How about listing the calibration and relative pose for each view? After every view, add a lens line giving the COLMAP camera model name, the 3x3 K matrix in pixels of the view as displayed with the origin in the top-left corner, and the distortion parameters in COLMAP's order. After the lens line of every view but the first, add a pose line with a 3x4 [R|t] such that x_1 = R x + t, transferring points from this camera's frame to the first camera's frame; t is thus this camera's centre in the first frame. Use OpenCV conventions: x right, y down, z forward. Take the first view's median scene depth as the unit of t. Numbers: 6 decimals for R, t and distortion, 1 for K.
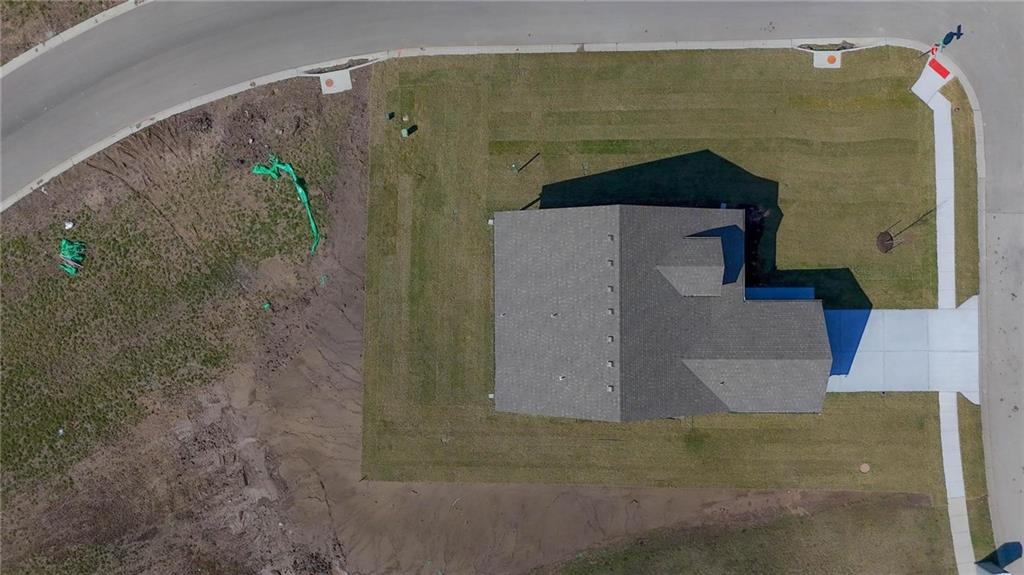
lens RADIAL K [[749.6, 0, 512.0], [0, 749.6, 287.5], [0, 0, 1]] dist [0.091120, -0.093328]
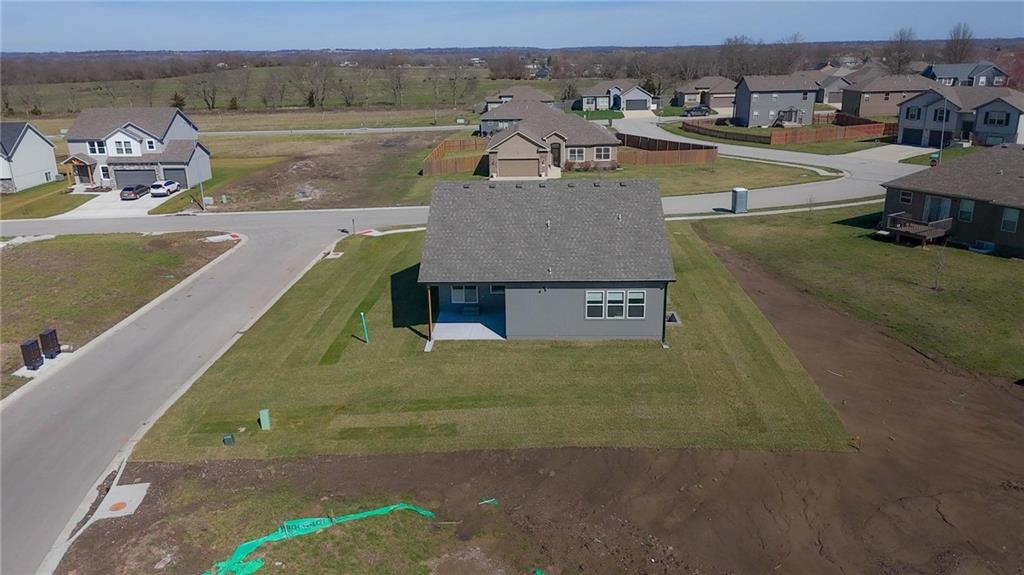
lens RADIAL K [[749.6, 0, 512.0], [0, 749.6, 287.5], [0, 0, 1]] dist [0.091120, -0.093328]
pose [[0.044274, -0.283949, 0.957817, -0.711145], [0.998660, -0.013153, -0.050061, 0.033126], [0.026813, 0.958749, 0.282986, 0.726362]]
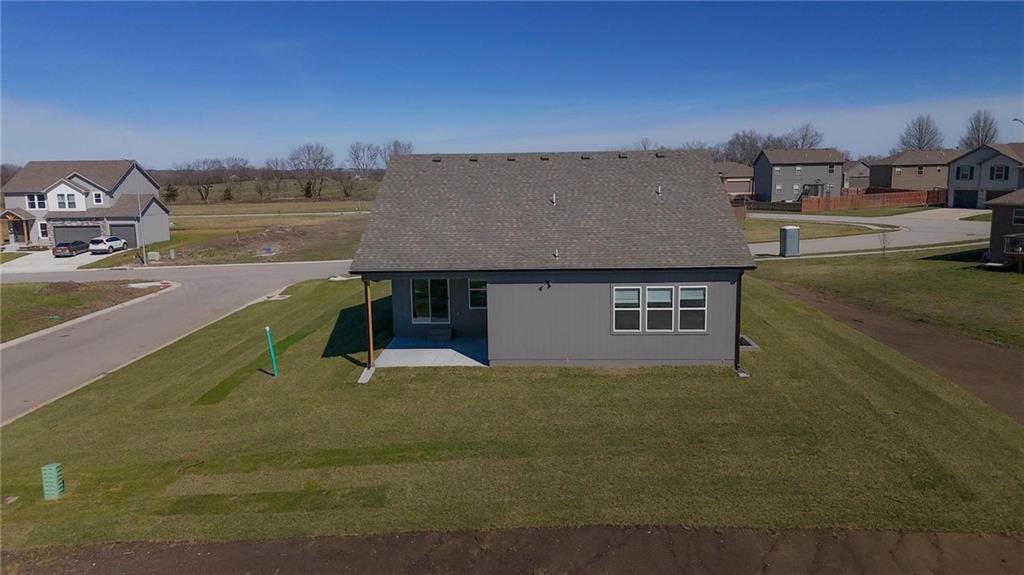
lens RADIAL K [[749.6, 0, 512.0], [0, 749.6, 287.5], [0, 0, 1]] dist [0.091120, -0.093328]
pose [[0.052162, -0.138163, 0.989035, -0.476711], [0.998329, -0.017461, -0.055091, 0.031512], [0.024881, 0.990255, 0.137022, 0.871960]]
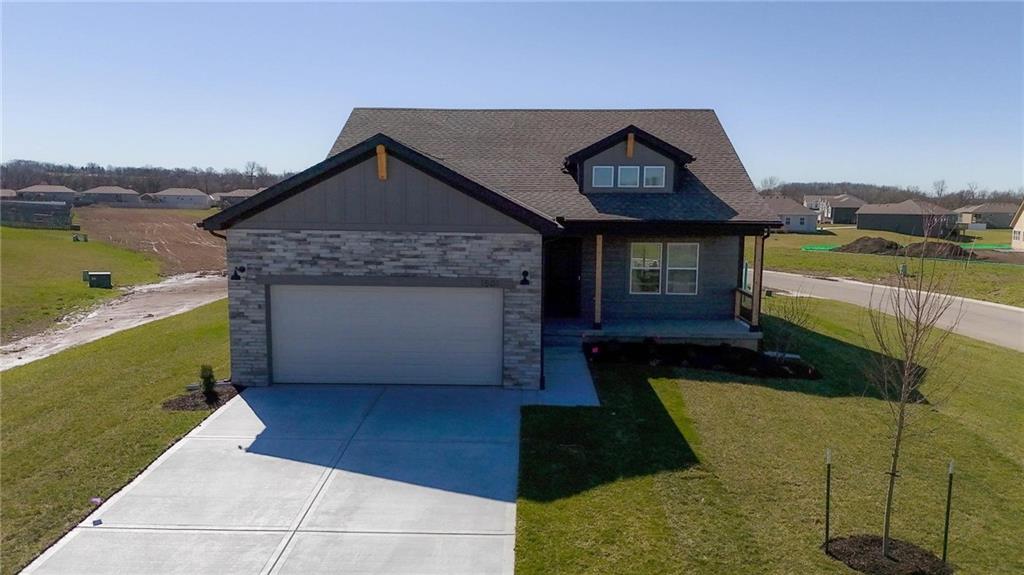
lens RADIAL K [[749.6, 0, 512.0], [0, 749.6, 287.5], [0, 0, 1]] dist [0.091120, -0.093328]
pose [[-0.035377, 0.125019, -0.991523, 0.657887], [-0.999254, -0.019790, 0.033158, 0.024995], [-0.015477, 0.991957, 0.125626, 0.904655]]
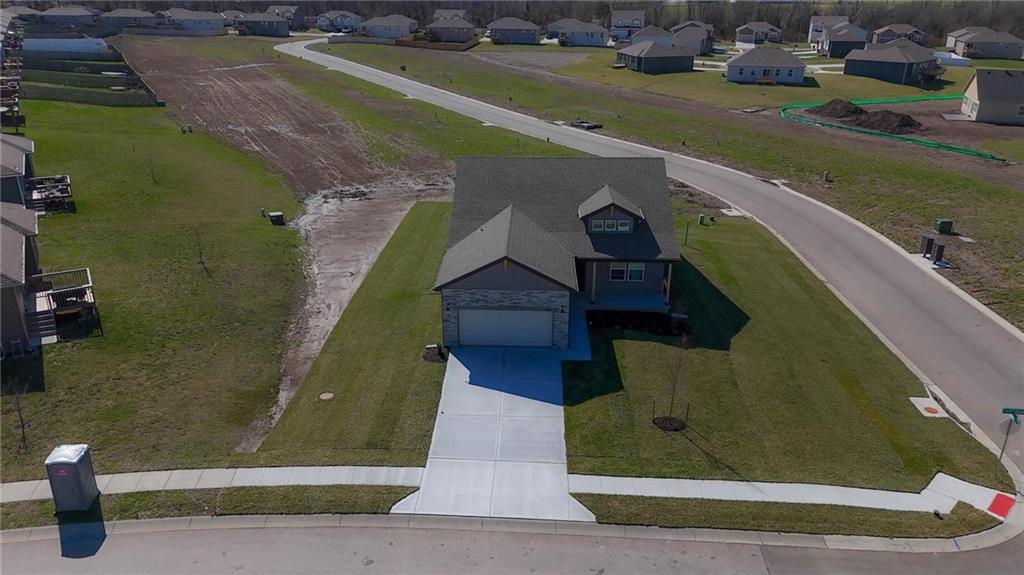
lens RADIAL K [[749.6, 0, 512.0], [0, 749.6, 287.5], [0, 0, 1]] dist [0.091120, -0.093328]
pose [[-0.040158, 0.381441, -0.923520, 1.024539], [-0.999109, -0.027308, 0.032166, 0.055264], [-0.012950, 0.923990, 0.382198, 0.646749]]
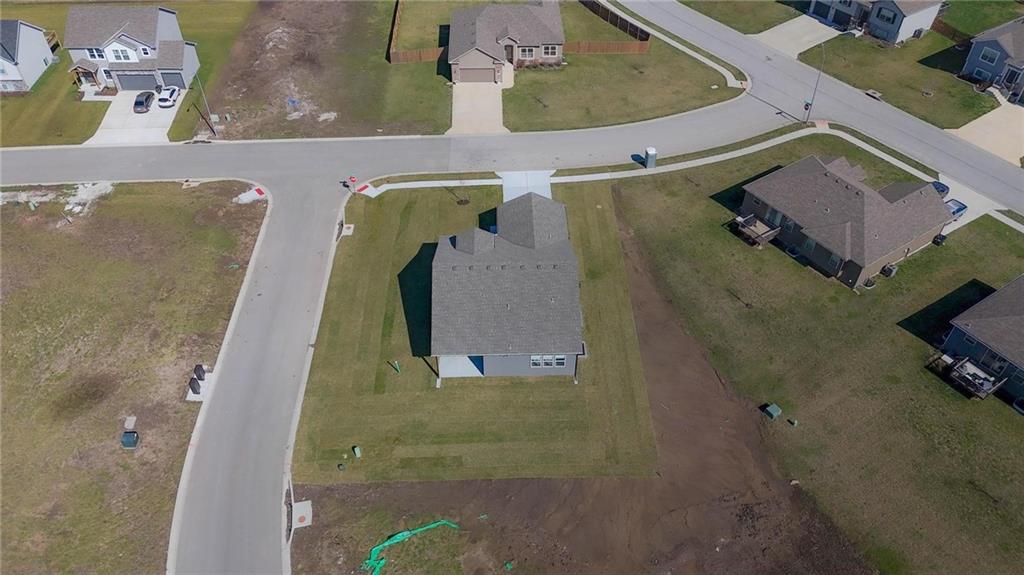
lens RADIAL K [[749.6, 0, 512.0], [0, 749.6, 287.5], [0, 0, 1]] dist [0.091120, -0.093328]
pose [[-0.020608, -0.677633, 0.735112, -0.840174], [0.999747, -0.020618, 0.009020, 0.028454], [0.009044, 0.735112, 0.677886, 0.021440]]
